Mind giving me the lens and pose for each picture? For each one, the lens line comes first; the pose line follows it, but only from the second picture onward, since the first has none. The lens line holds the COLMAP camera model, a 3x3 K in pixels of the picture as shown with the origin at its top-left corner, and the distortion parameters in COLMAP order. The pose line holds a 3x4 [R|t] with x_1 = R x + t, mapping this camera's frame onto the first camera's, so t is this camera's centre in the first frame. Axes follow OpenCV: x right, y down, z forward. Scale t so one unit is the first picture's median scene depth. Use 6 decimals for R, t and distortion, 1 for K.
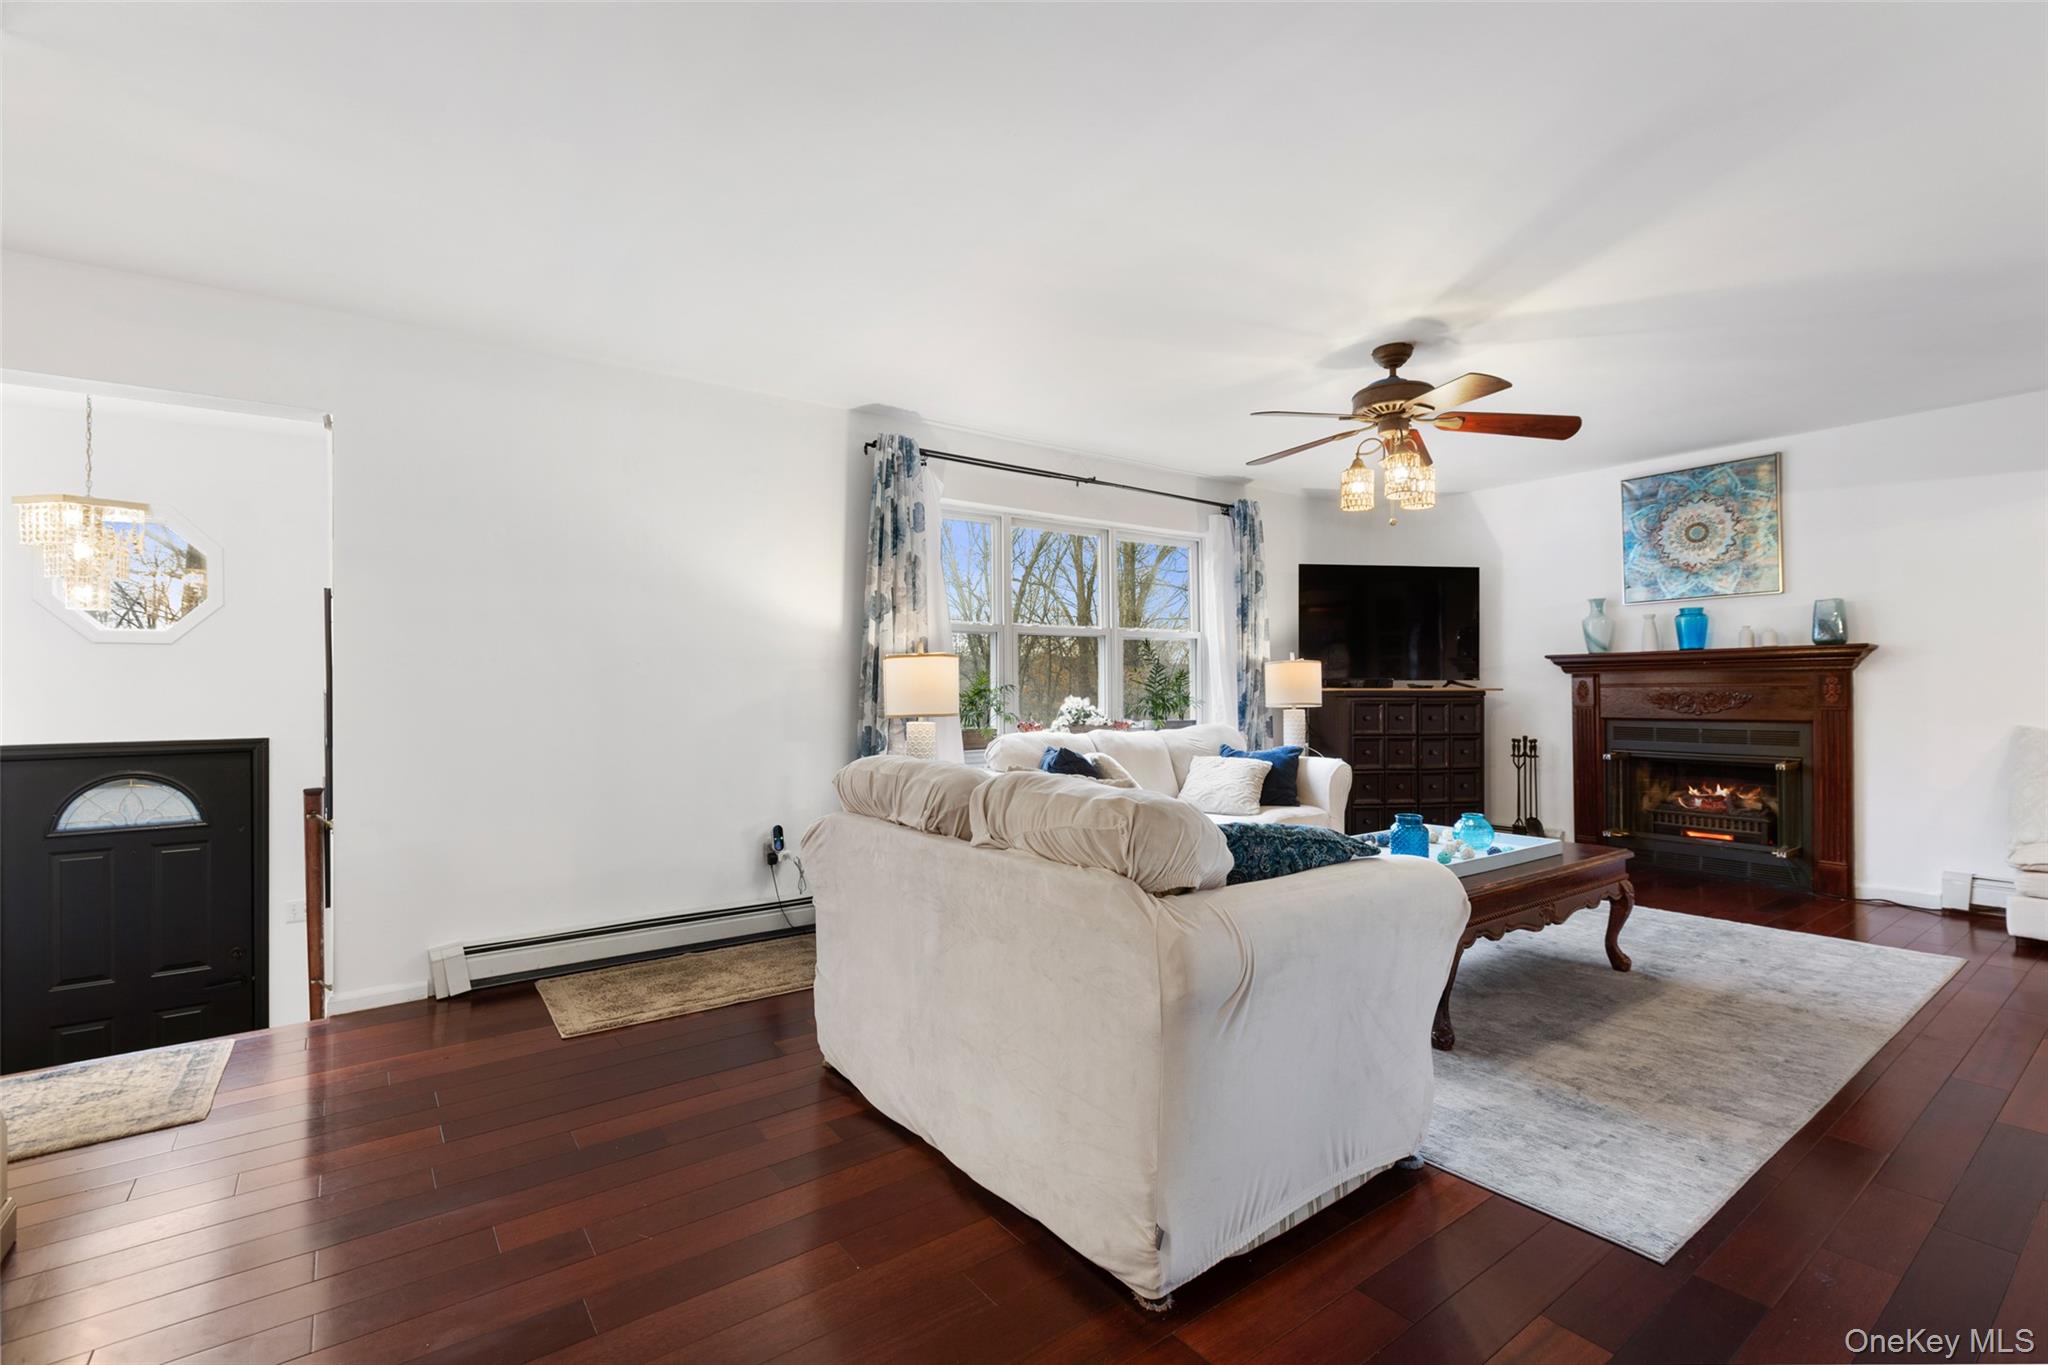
lens RADIAL K [[932.8, 0, 1026.7], [0, 932.8, 677.4], [0, 0, 1]] dist [0.010488, -0.002582]
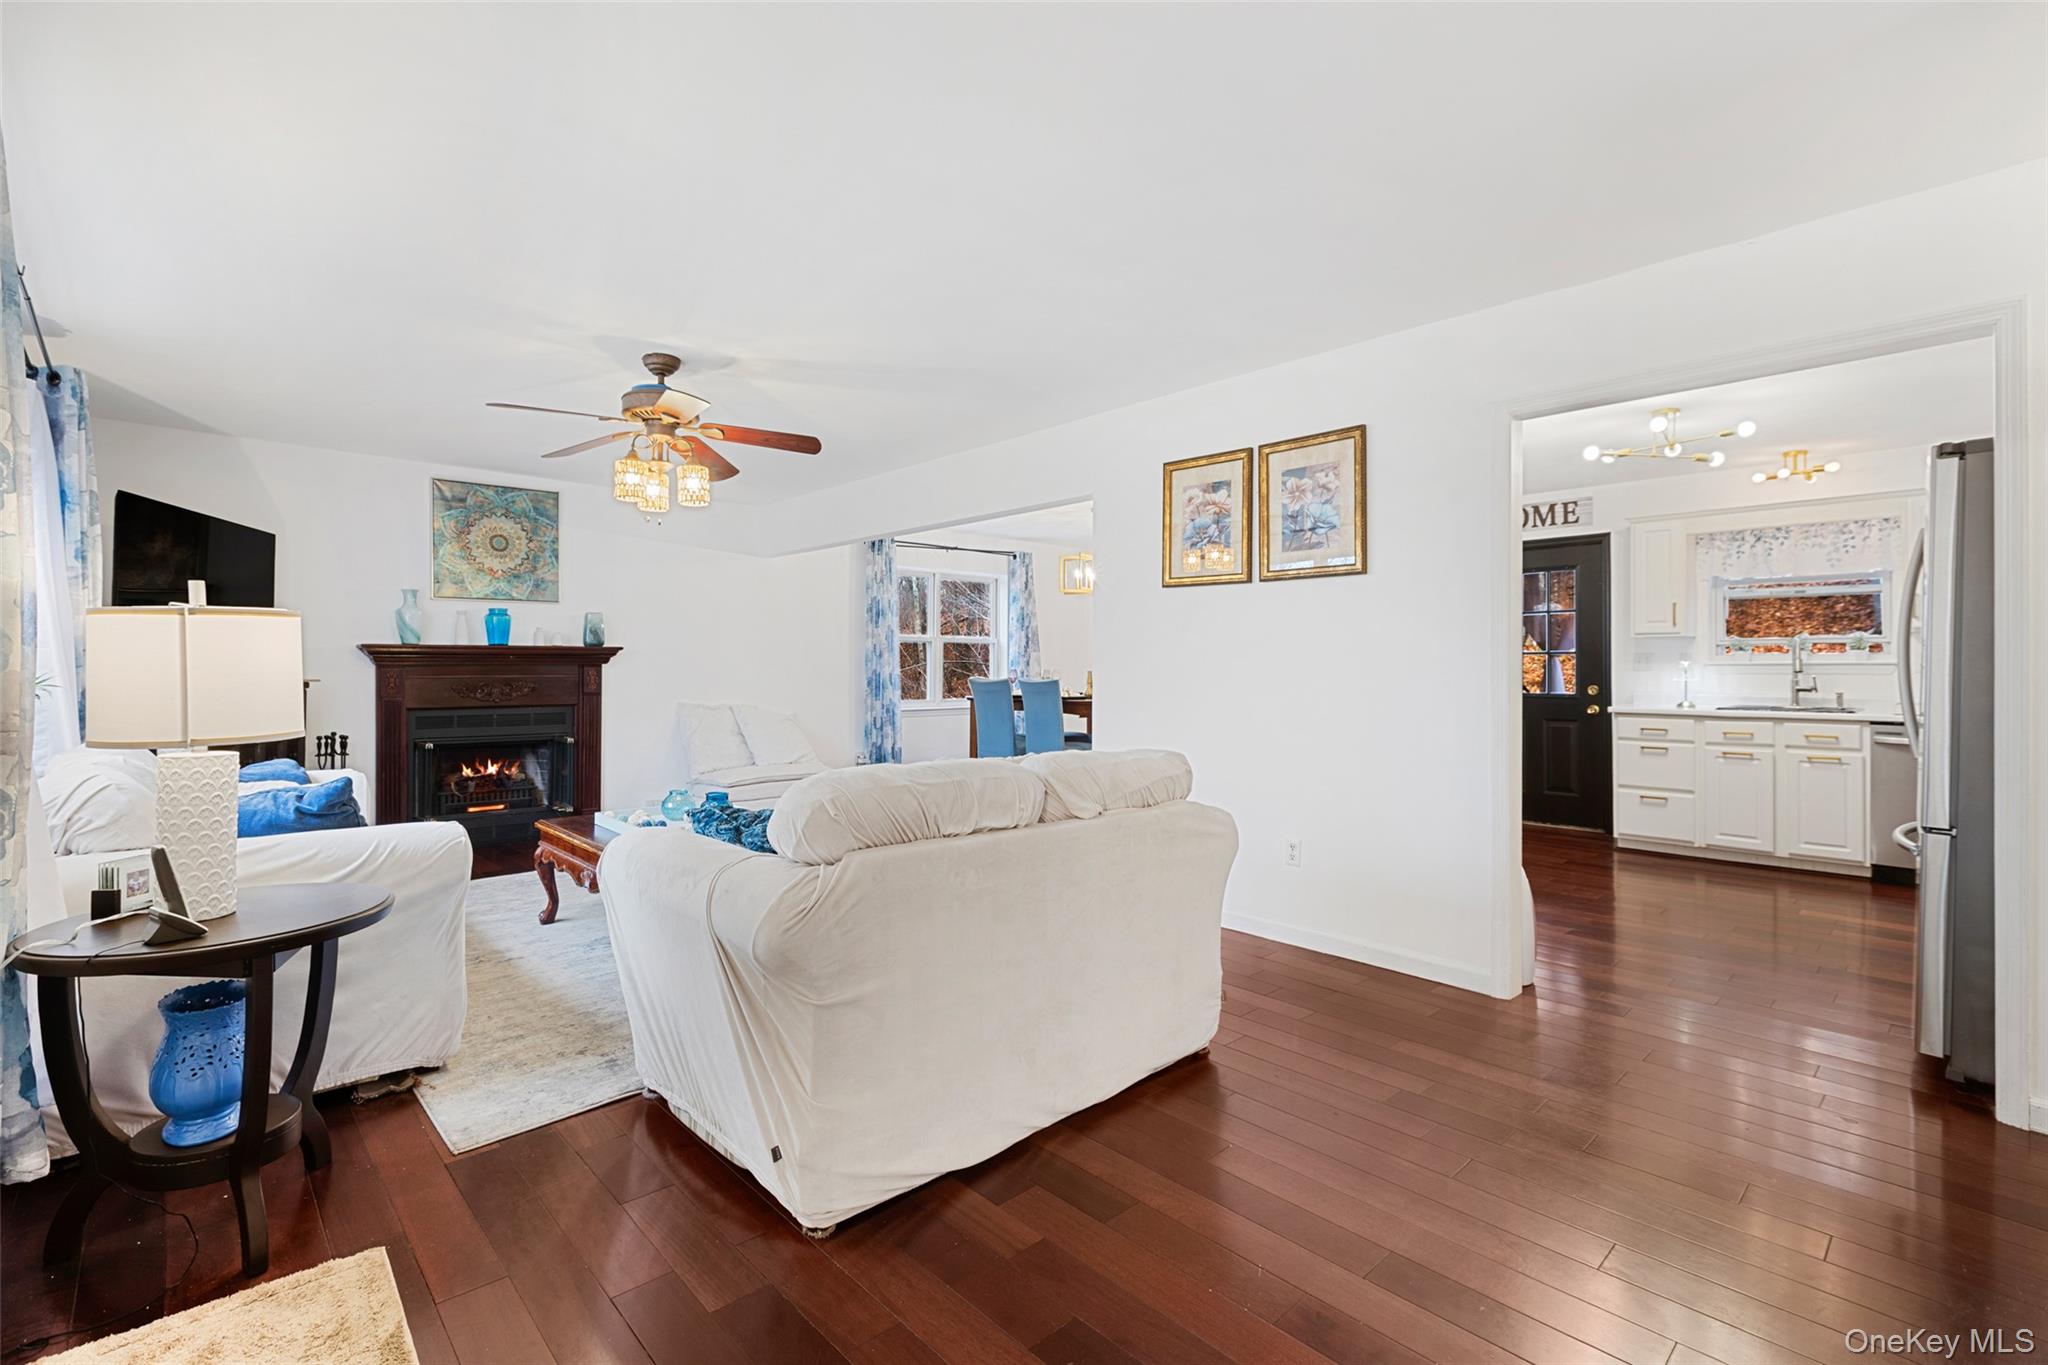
lens RADIAL K [[932.8, 0, 1044.3], [0, 932.8, 659.0], [0, 0, 1]] dist [0.010488, -0.002582]
pose [[-0.110789, 0.025921, 0.993506, -0.550312], [-0.009621, 0.999585, -0.027153, 0.013000], [-0.993797, -0.012566, -0.110494, 0.523363]]
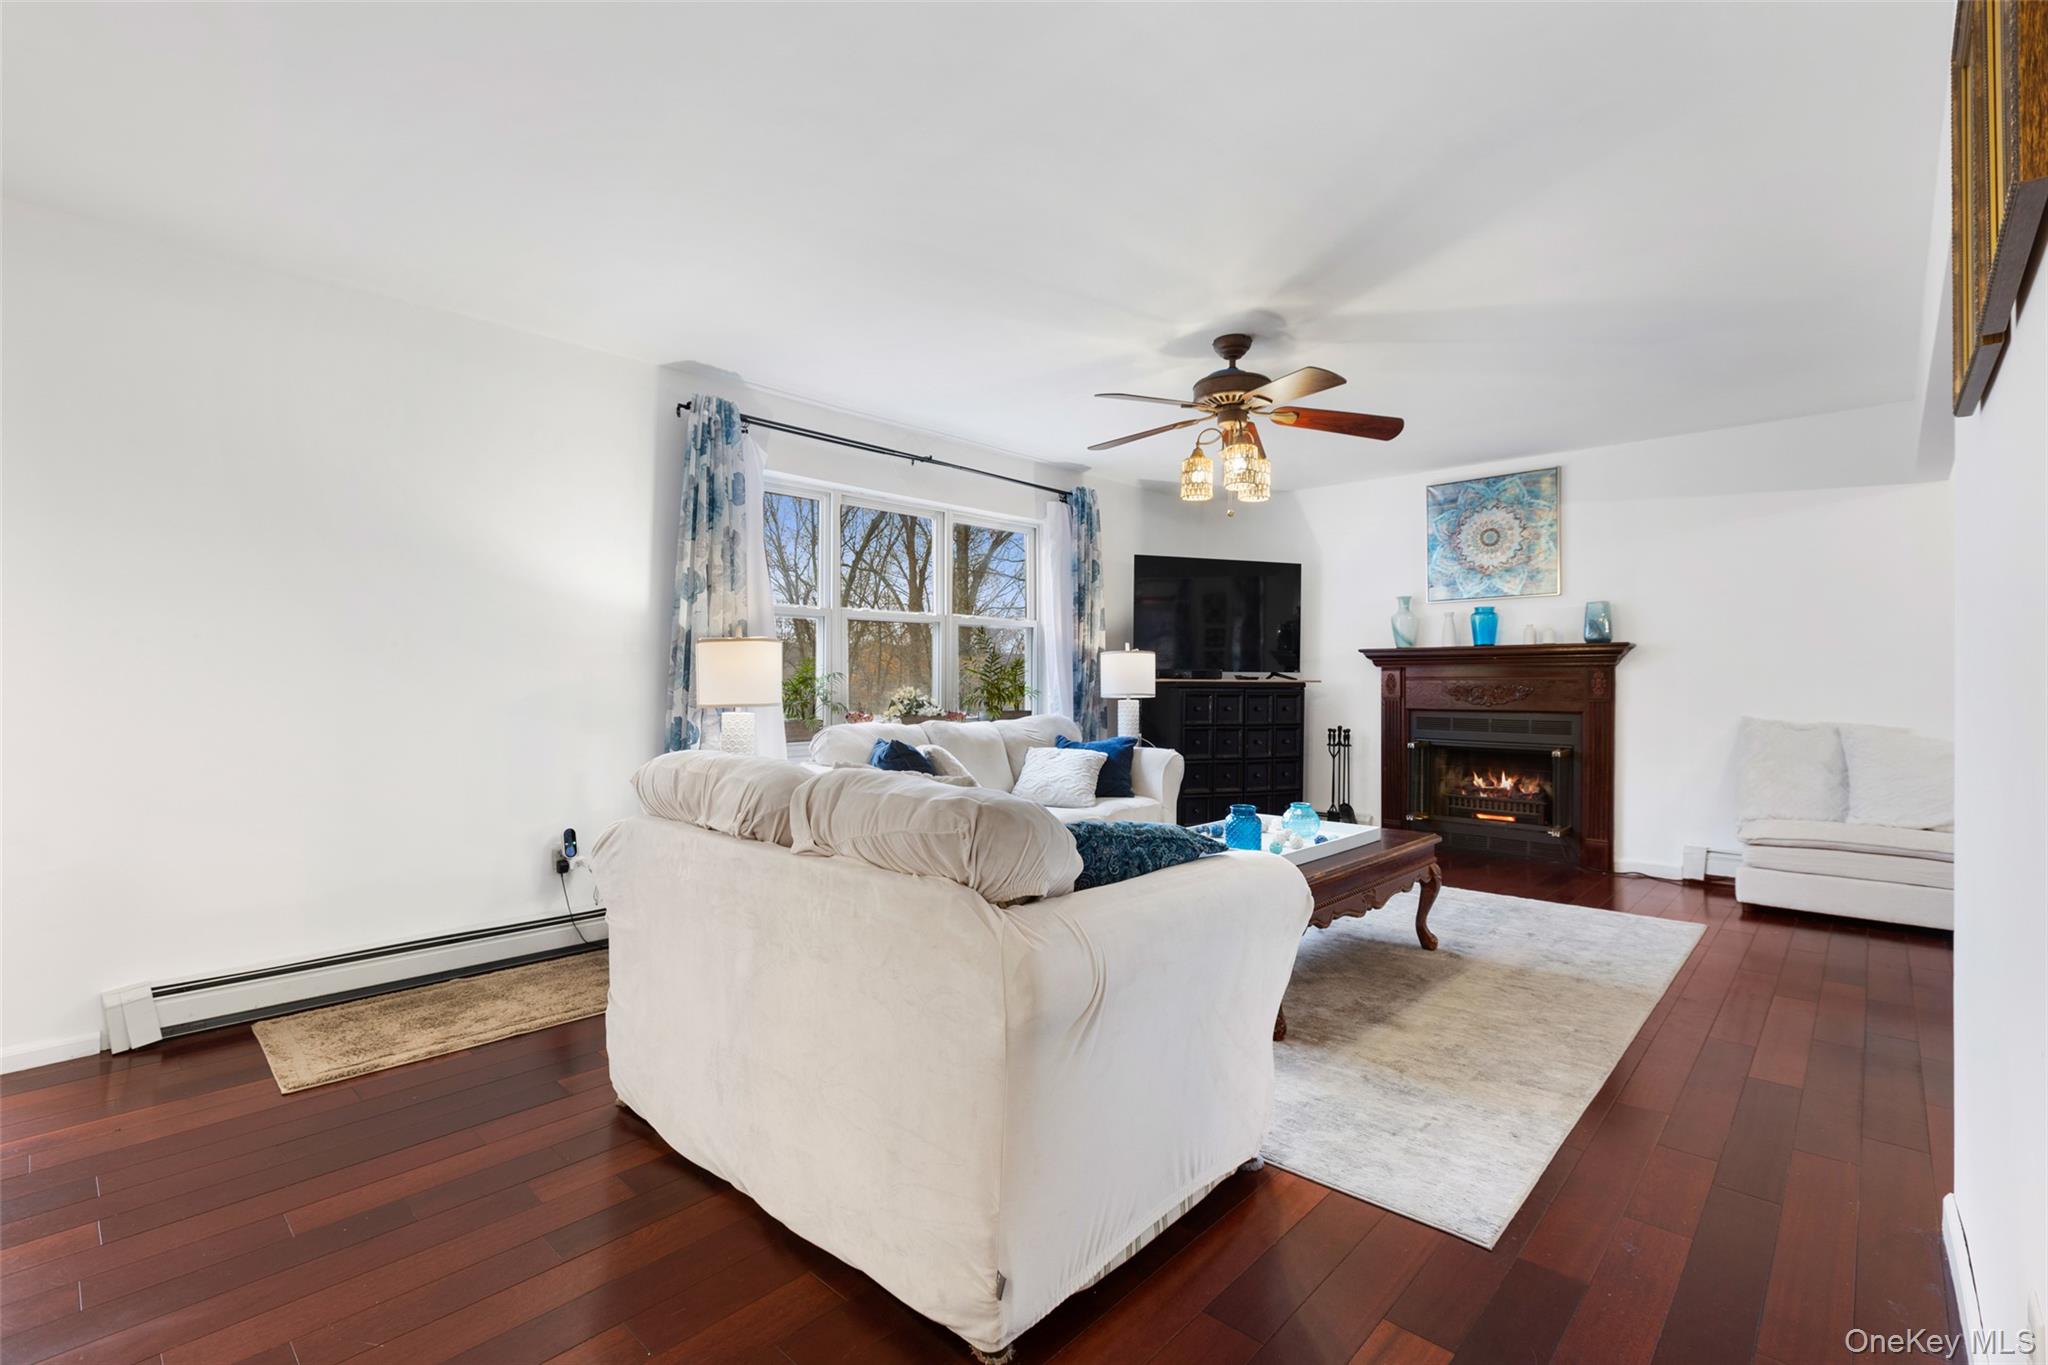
lens RADIAL K [[932.8, 0, 1032.6], [0, 932.8, 676.9], [0, 0, 1]] dist [0.010488, -0.002582]
pose [[0.982760, 0.008183, 0.184702, 0.000218], [-0.010216, 0.999897, 0.010059, 0.000789], [-0.184601, -0.011772, 0.982743, 0.042304]]
